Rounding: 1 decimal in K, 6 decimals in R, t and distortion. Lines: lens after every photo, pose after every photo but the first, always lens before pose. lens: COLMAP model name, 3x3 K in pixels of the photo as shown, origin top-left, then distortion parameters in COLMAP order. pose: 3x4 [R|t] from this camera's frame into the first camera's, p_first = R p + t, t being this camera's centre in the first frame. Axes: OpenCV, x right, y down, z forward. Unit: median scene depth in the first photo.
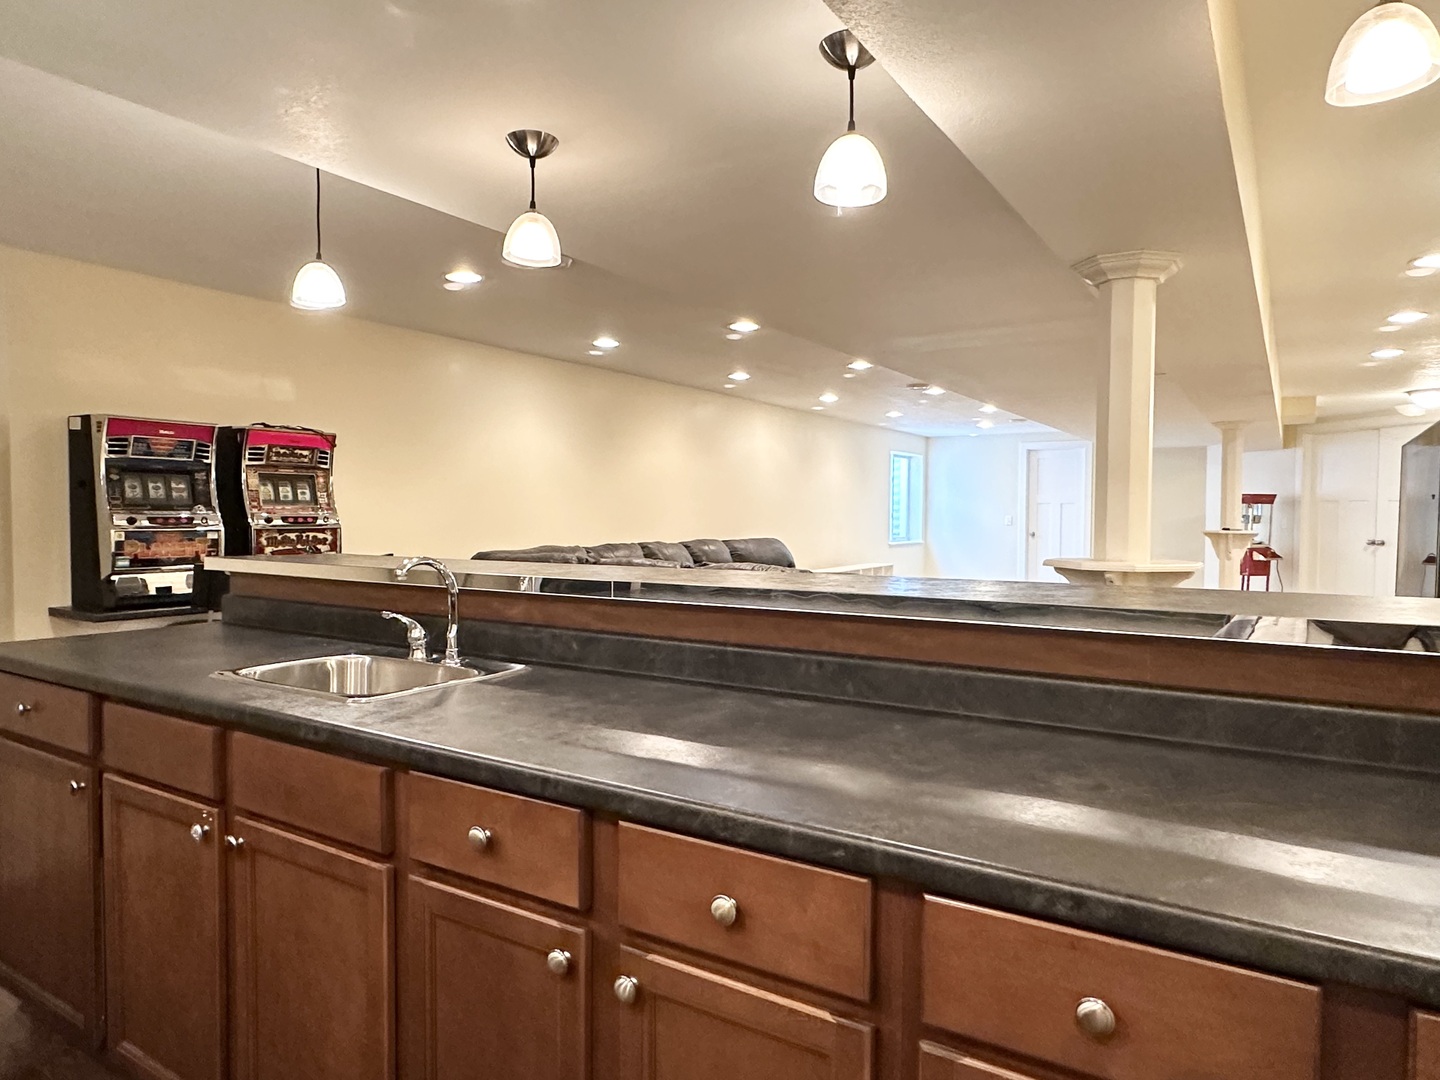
lens RADIAL K [[922.0, 0, 721.8], [0, 922.0, 544.8], [0, 0, 1]] dist [-0.005751, -0.000698]
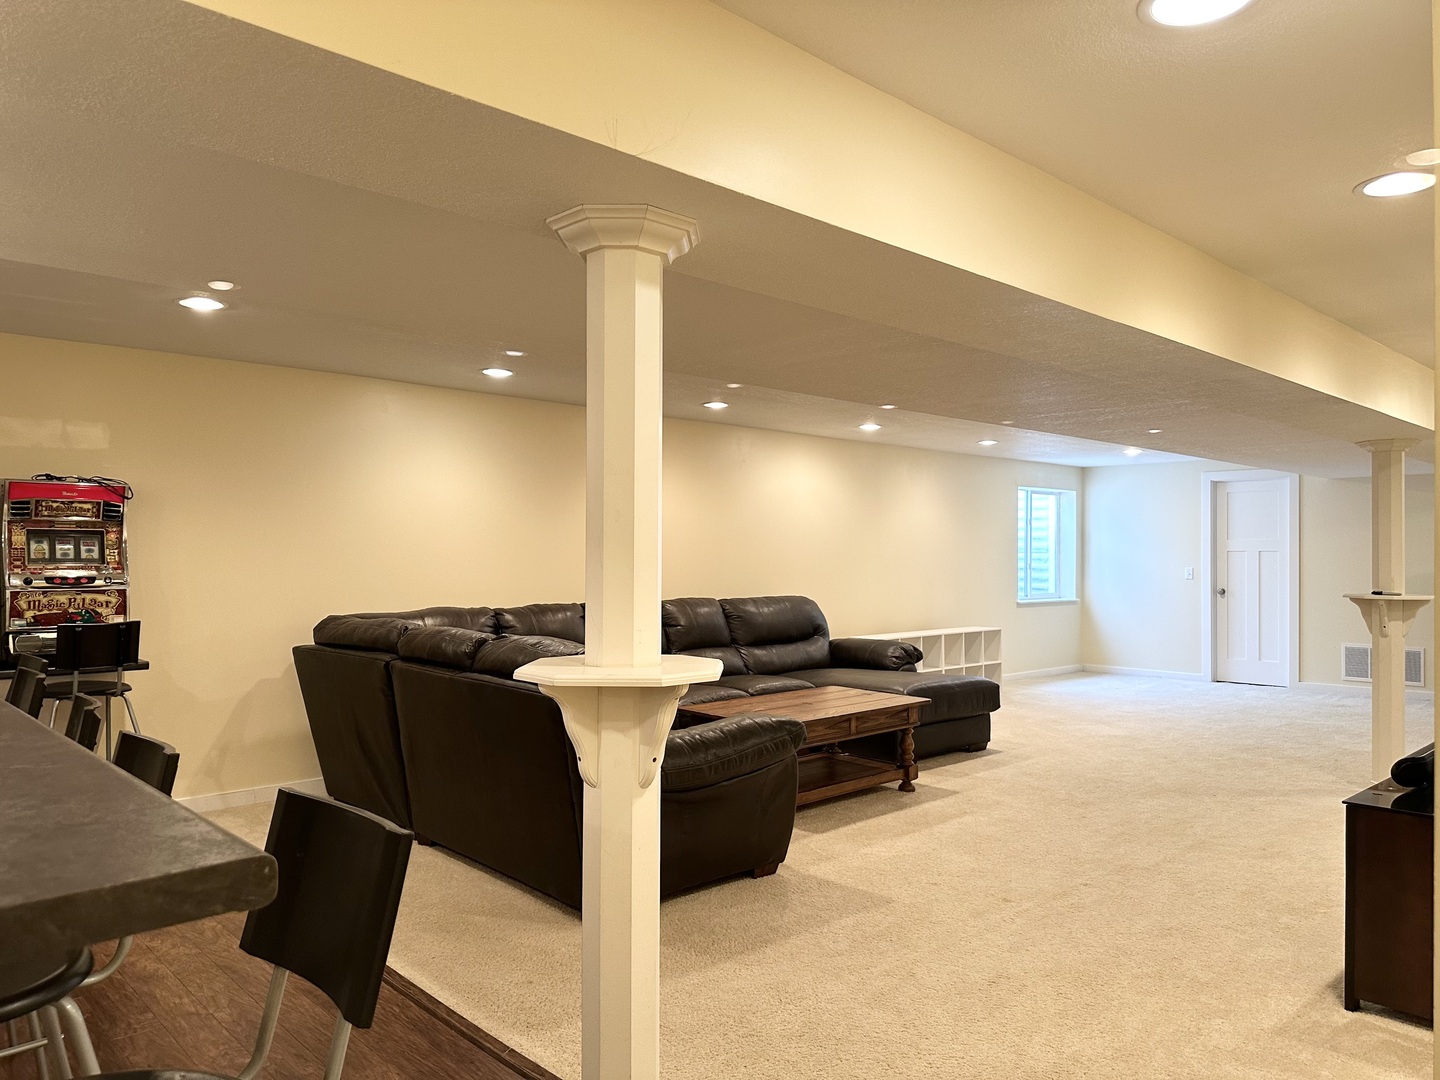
lens RADIAL K [[1032.1, 0, 718.8], [0, 1032.1, 545.1], [0, 0, 1]] dist [0.048570, -0.040545]
pose [[0.968803, -0.002837, -0.247816, 0.400591], [-0.008696, 0.998930, -0.045433, -0.020425], [0.247680, 0.046171, 0.967741, 0.160483]]
